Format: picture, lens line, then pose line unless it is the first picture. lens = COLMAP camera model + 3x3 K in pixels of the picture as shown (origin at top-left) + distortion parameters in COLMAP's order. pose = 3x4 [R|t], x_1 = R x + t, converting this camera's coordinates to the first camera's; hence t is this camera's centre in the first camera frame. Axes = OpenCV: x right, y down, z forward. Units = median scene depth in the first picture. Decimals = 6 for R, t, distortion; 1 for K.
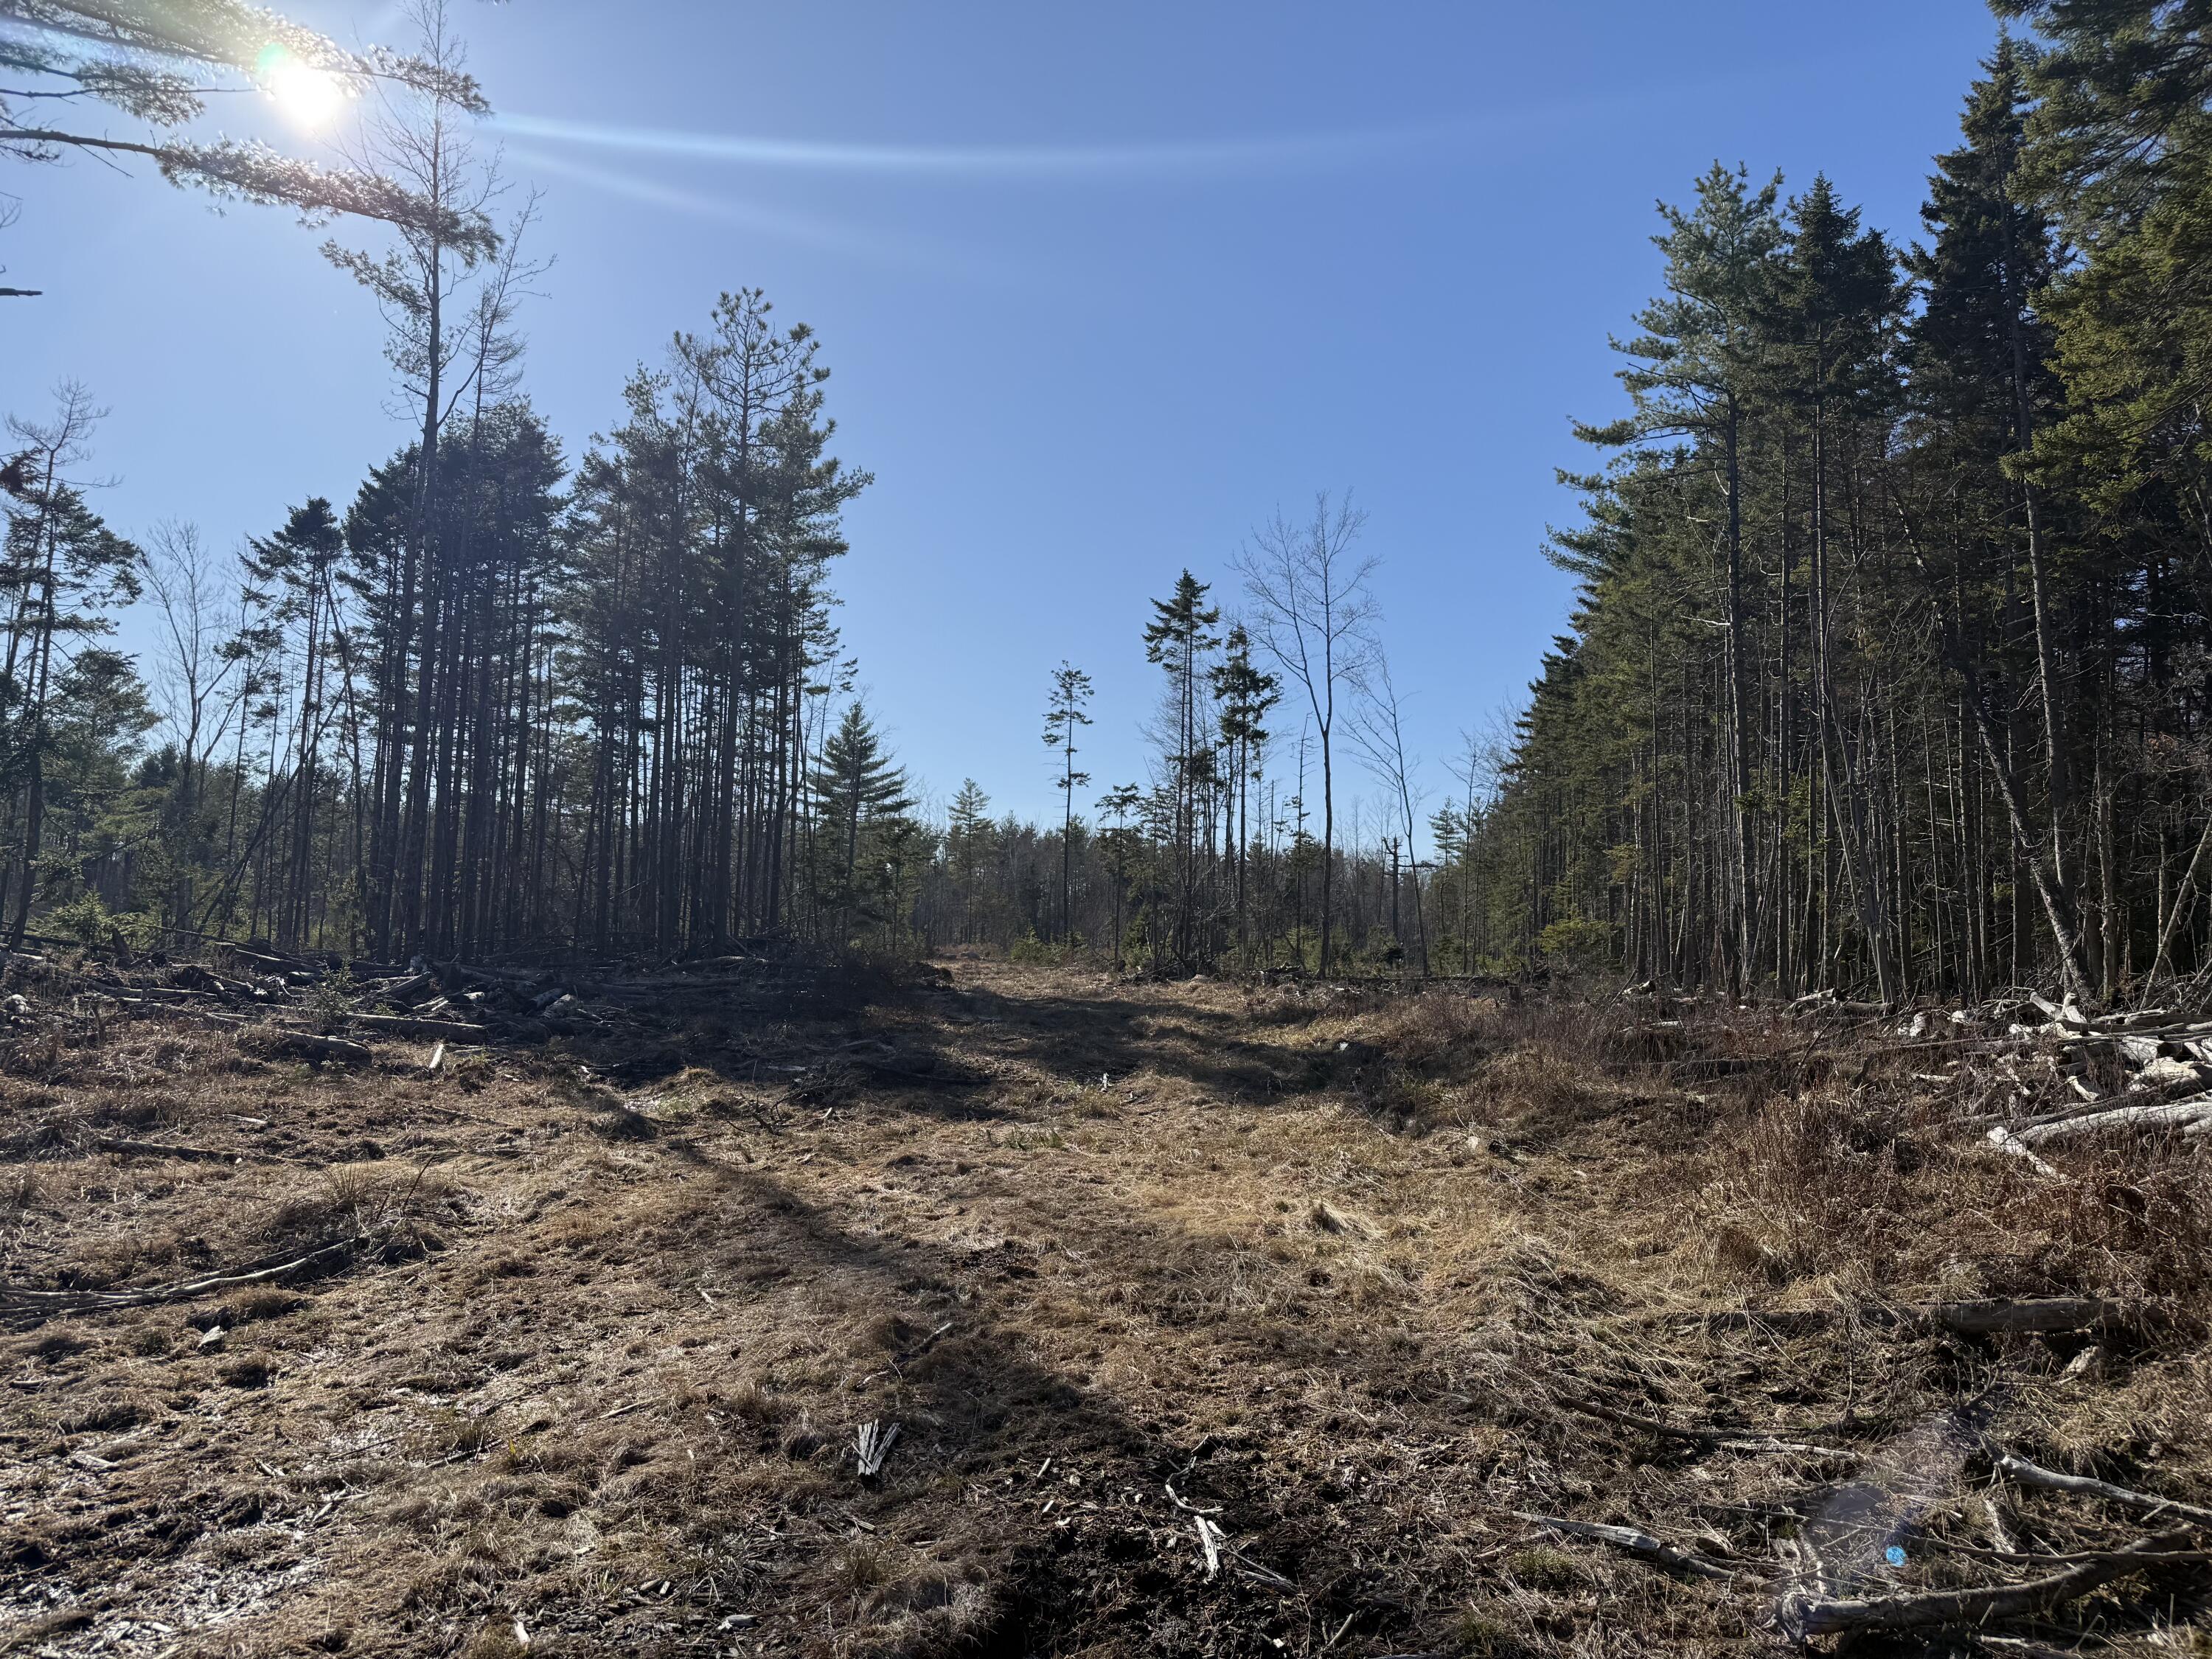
lens RADIAL K [[1551.0, 0, 1106.0], [0, 1551.0, 829.5], [0, 0, 1]] dist [0.001965, 0.000319]
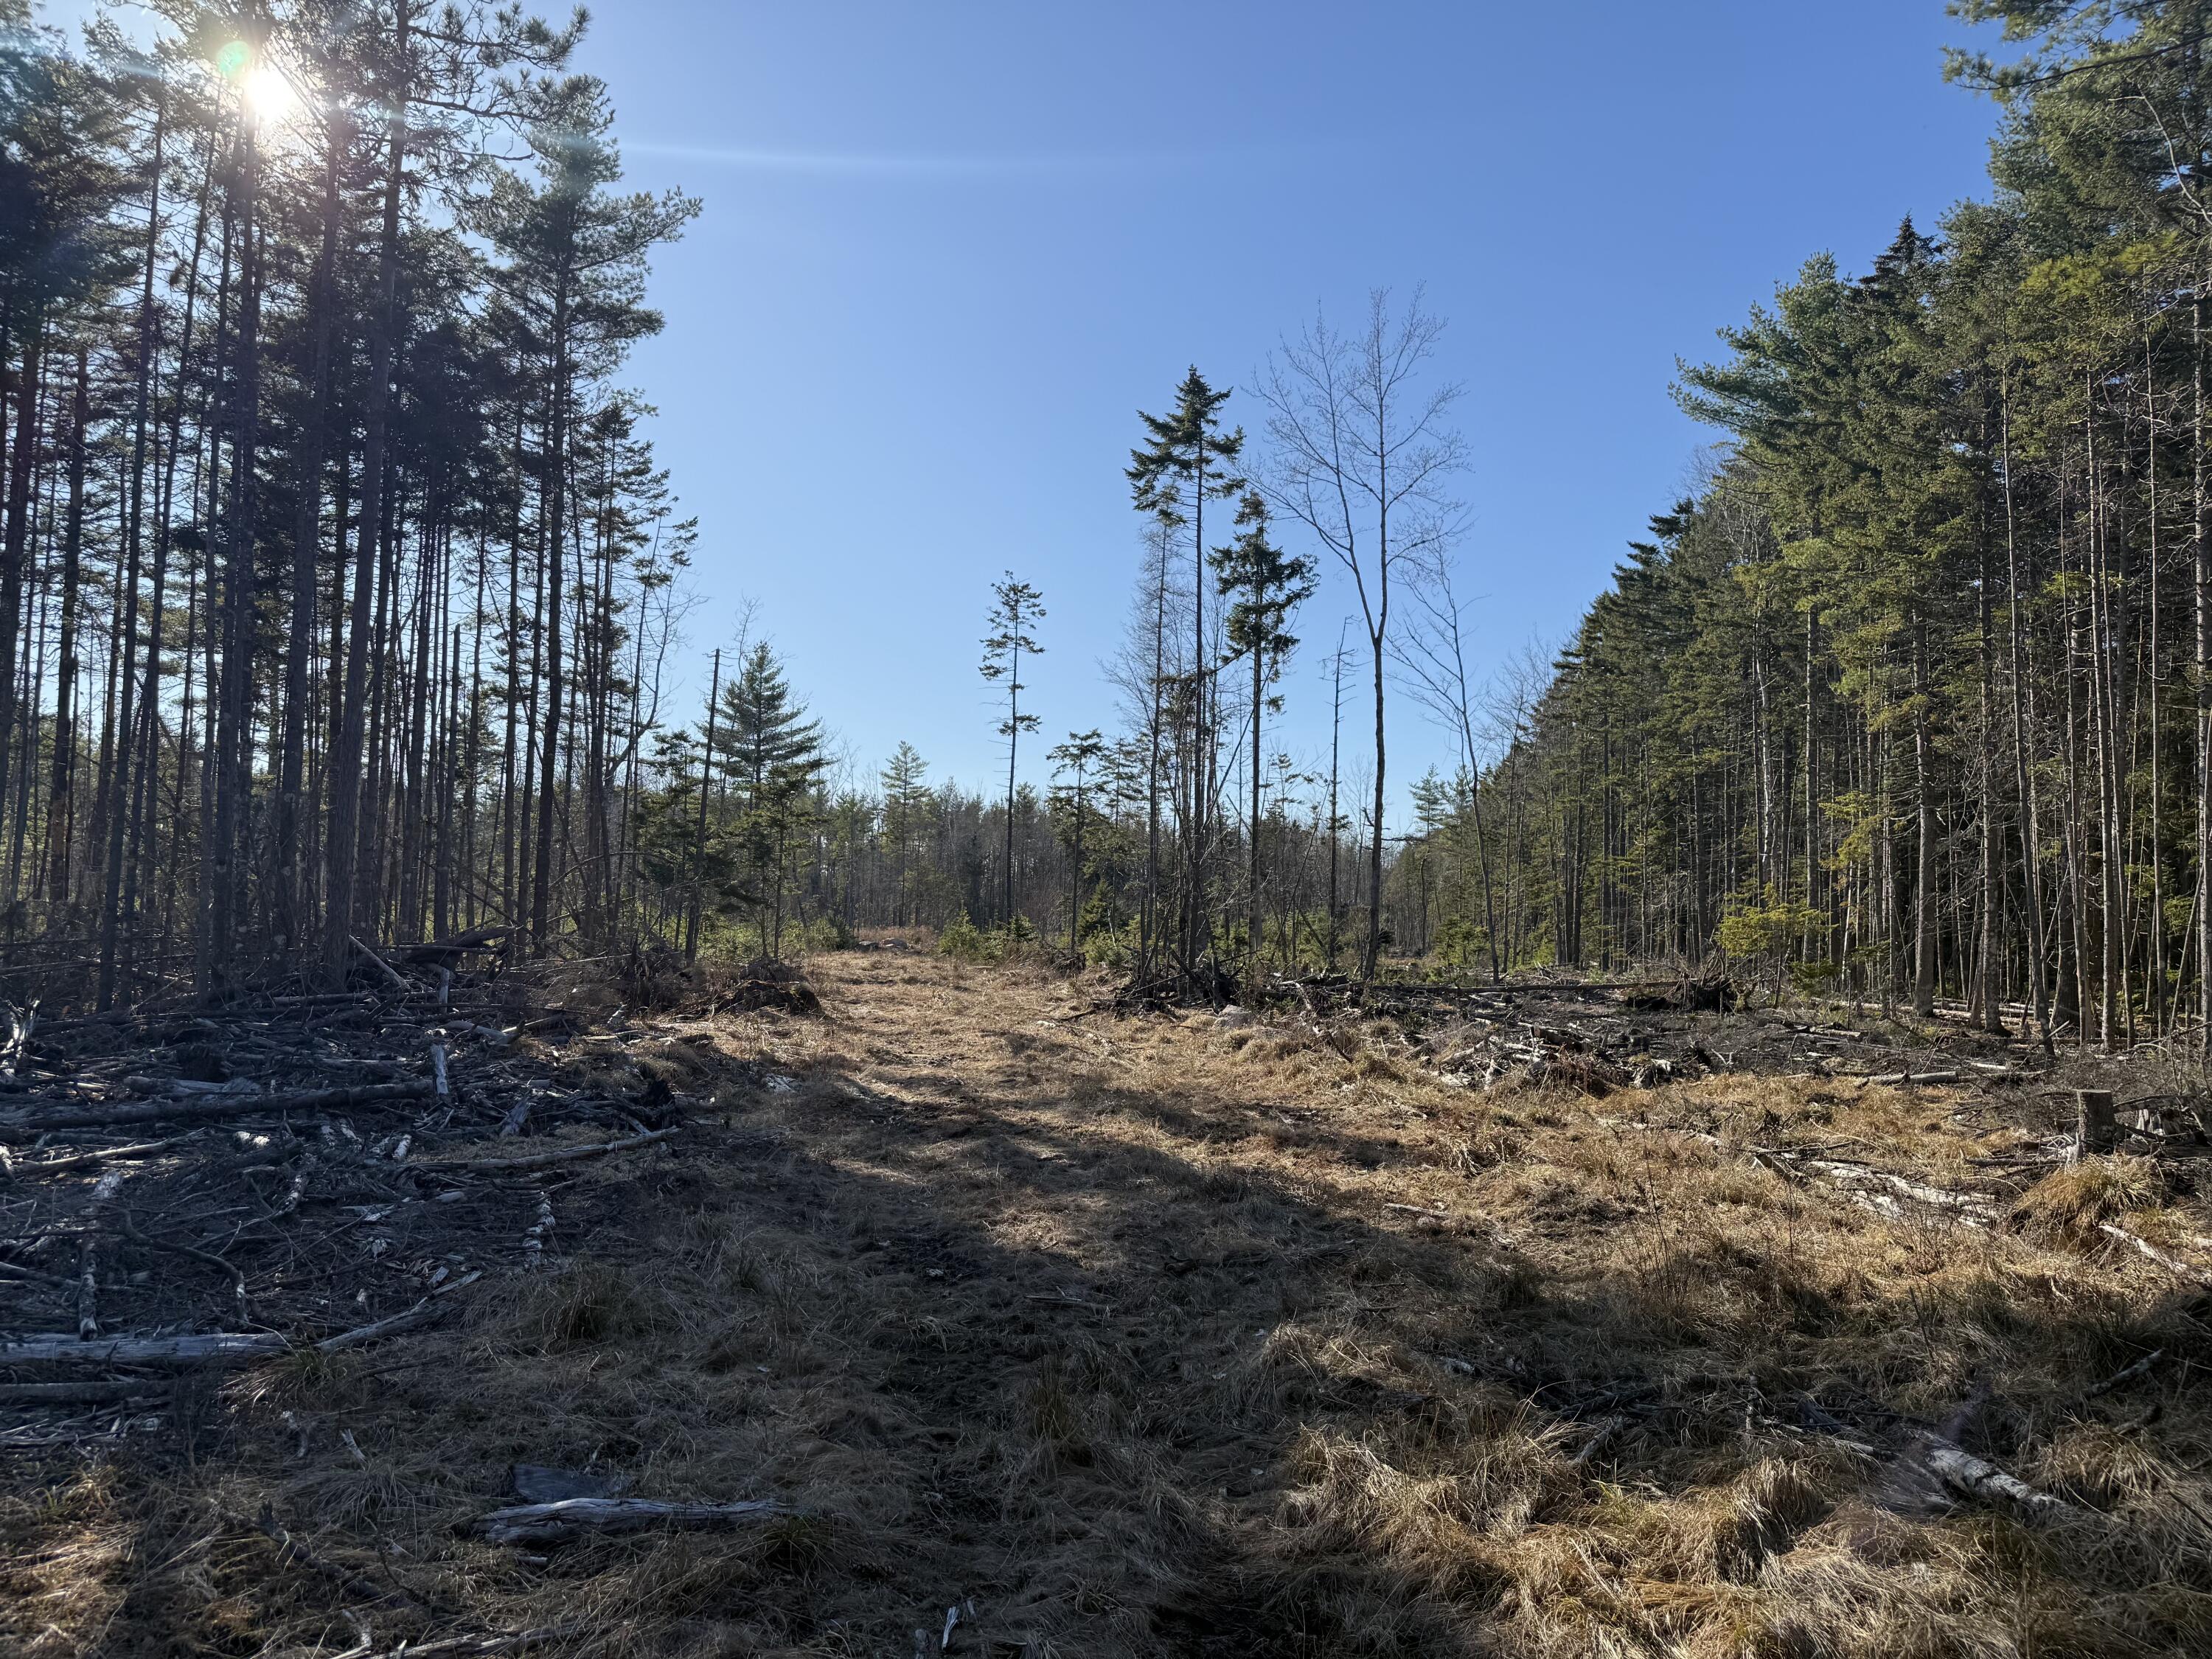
lens RADIAL K [[1542.8, 0, 1145.3], [0, 1542.8, 825.2], [0, 0, 1]] dist [0.001478, 0.000250]
pose [[0.998203, 0.002247, 0.059882, -0.005258], [-0.002987, 0.999920, 0.012268, 0.012486], [-0.059850, -0.012425, 0.998130, 0.282721]]
